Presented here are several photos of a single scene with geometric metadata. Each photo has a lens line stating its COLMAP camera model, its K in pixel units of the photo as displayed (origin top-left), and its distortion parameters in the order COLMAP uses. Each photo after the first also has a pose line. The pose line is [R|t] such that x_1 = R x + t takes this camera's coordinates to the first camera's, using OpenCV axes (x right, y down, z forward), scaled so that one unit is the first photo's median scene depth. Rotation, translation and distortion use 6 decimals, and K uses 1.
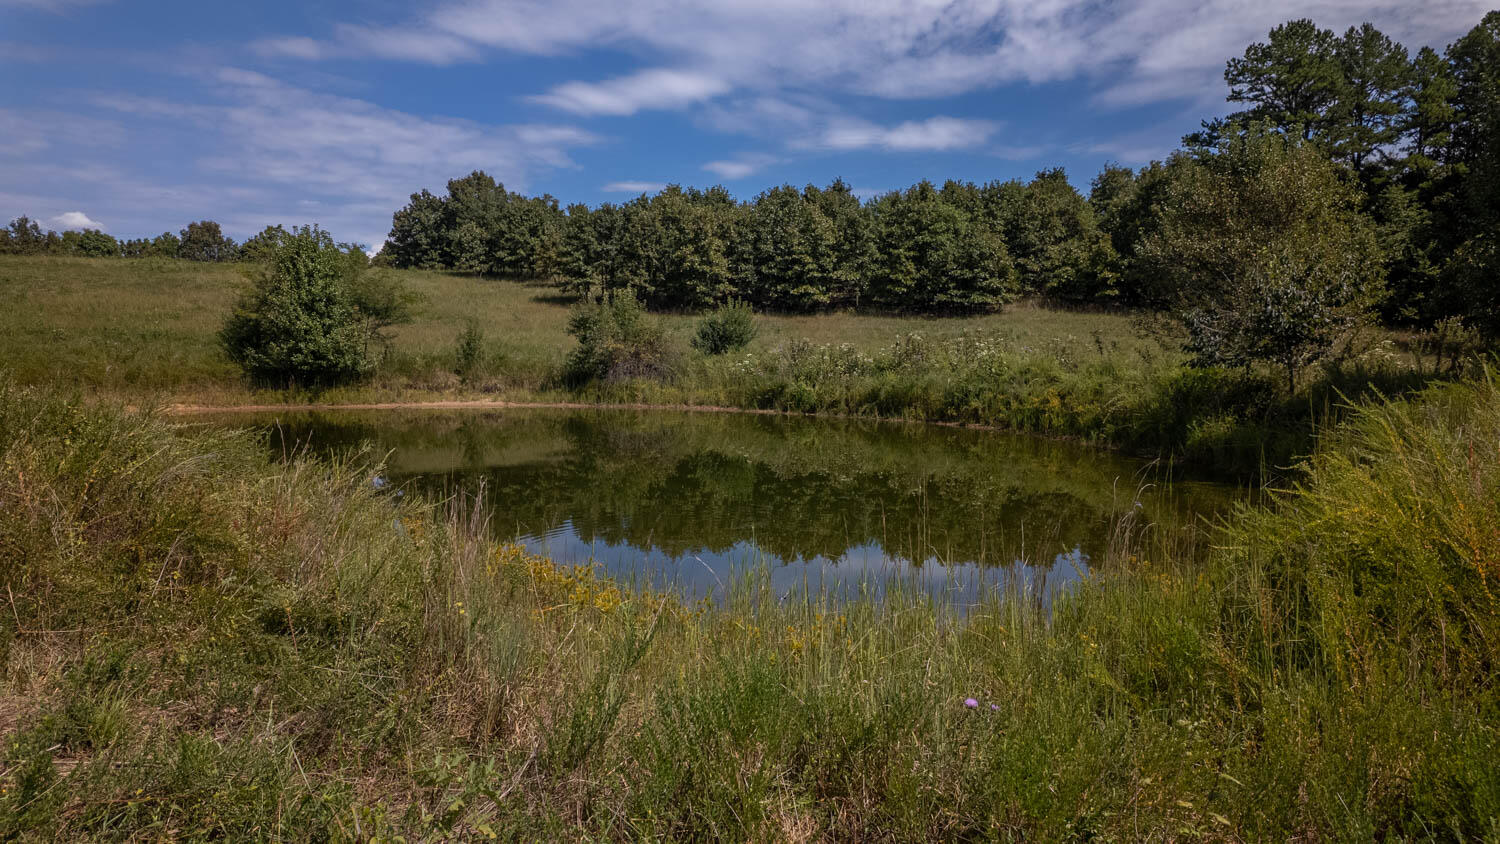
lens RADIAL K [[856.0, 0, 750.0], [0, 856.0, 422.0], [0, 0, 1]] dist [0.109818, -0.067627]
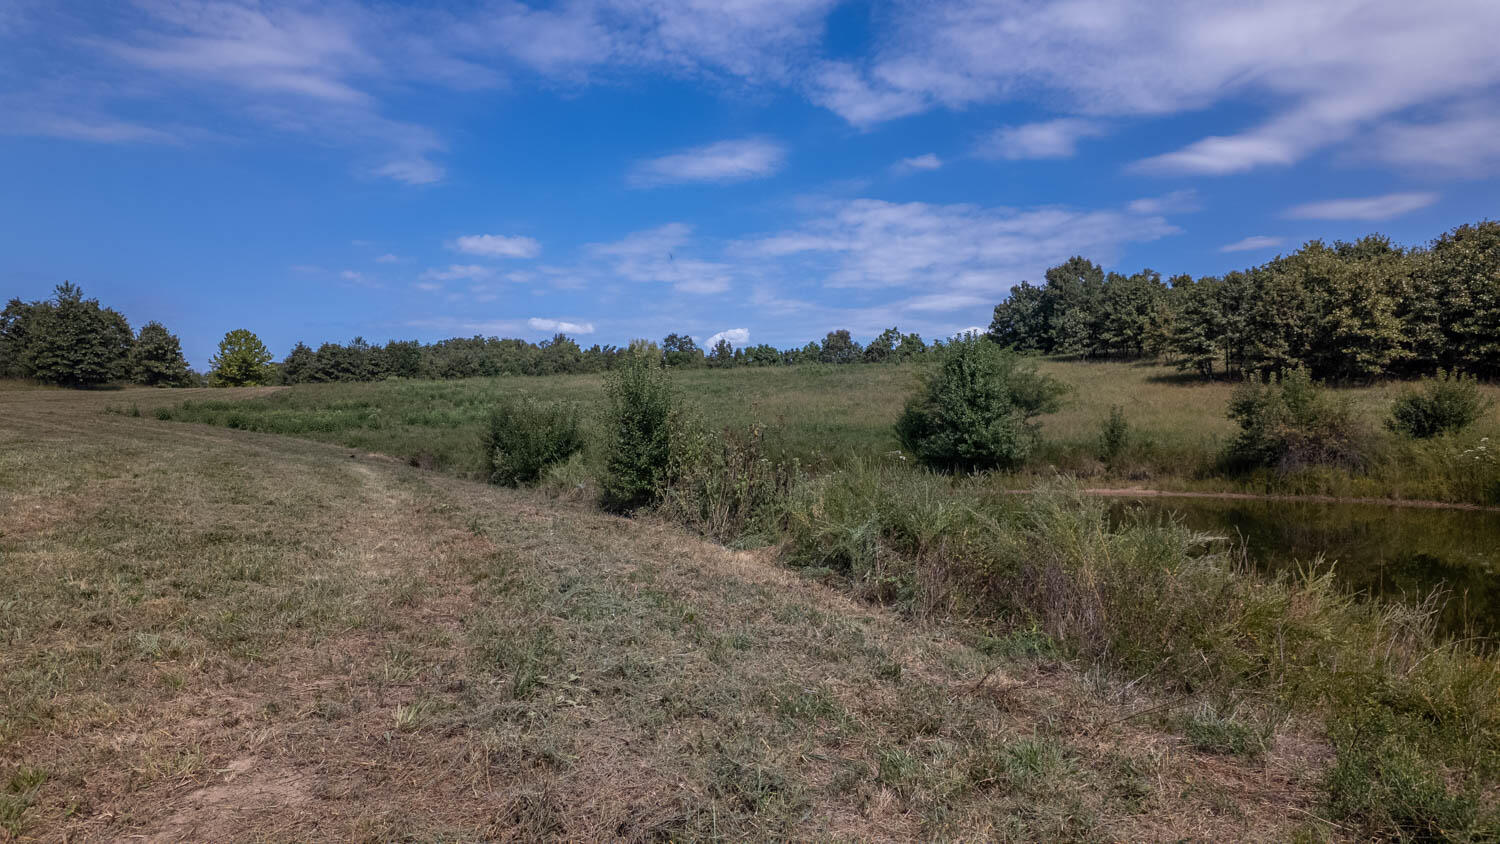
lens RADIAL K [[870.7, 0, 750.0], [0, 870.7, 422.0], [0, 0, 1]] dist [-0.003029, -0.003666]
pose [[0.802904, -0.023971, -0.595626, -0.031780], [-0.031283, 0.996120, -0.082258, -0.002323], [0.595287, 0.084678, 0.799039, -0.031826]]
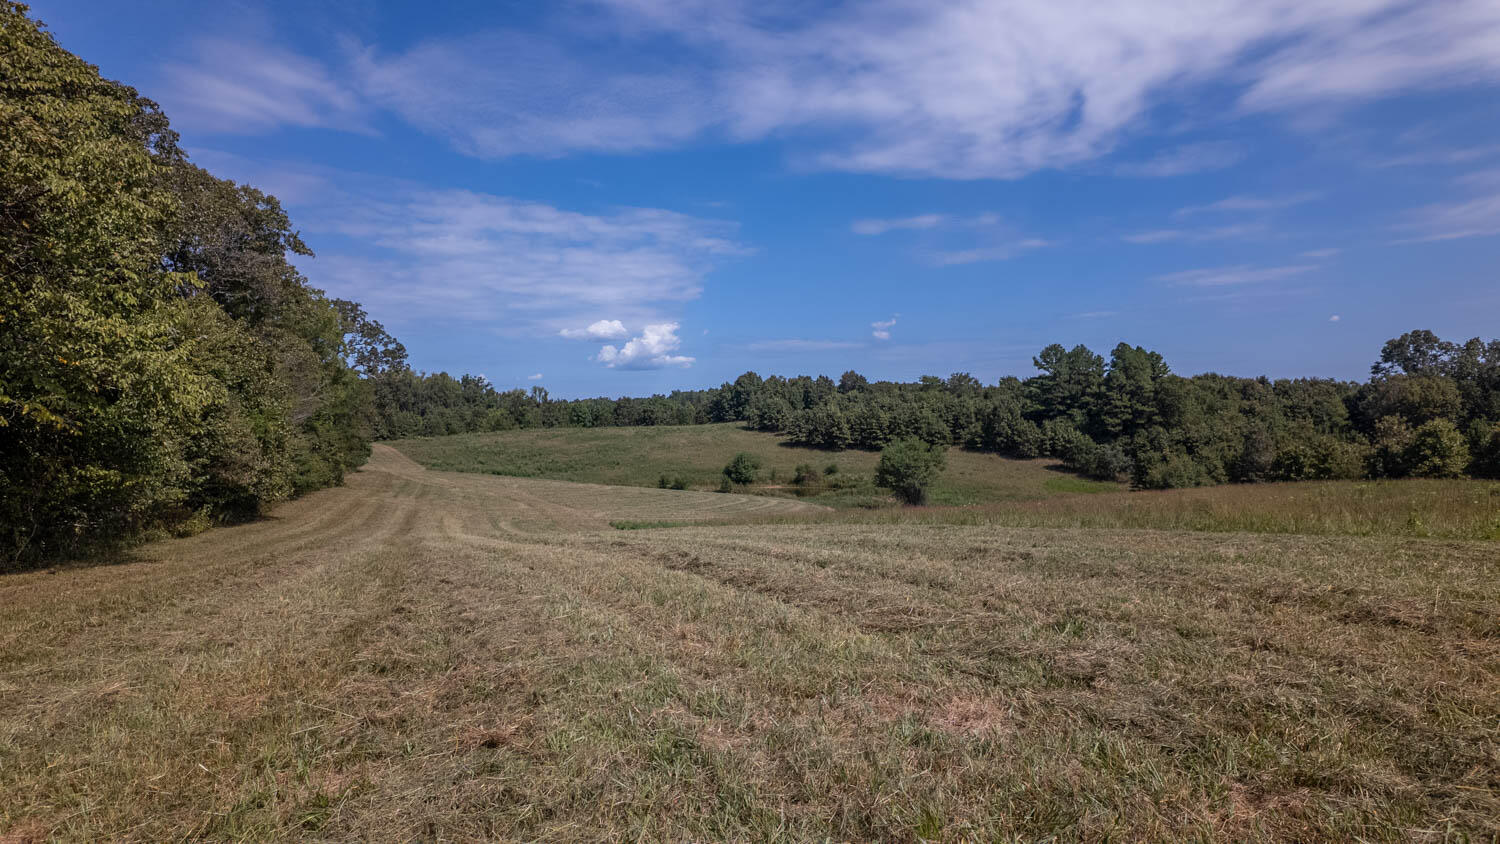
lens RADIAL K [[870.7, 0, 750.0], [0, 870.7, 422.0], [0, 0, 1]] dist [-0.003029, -0.003666]
pose [[0.969450, -0.021550, -0.244342, 0.331587], [0.002467, 0.996940, -0.078137, -0.002134], [0.245278, 0.075147, 0.966536, -1.699929]]
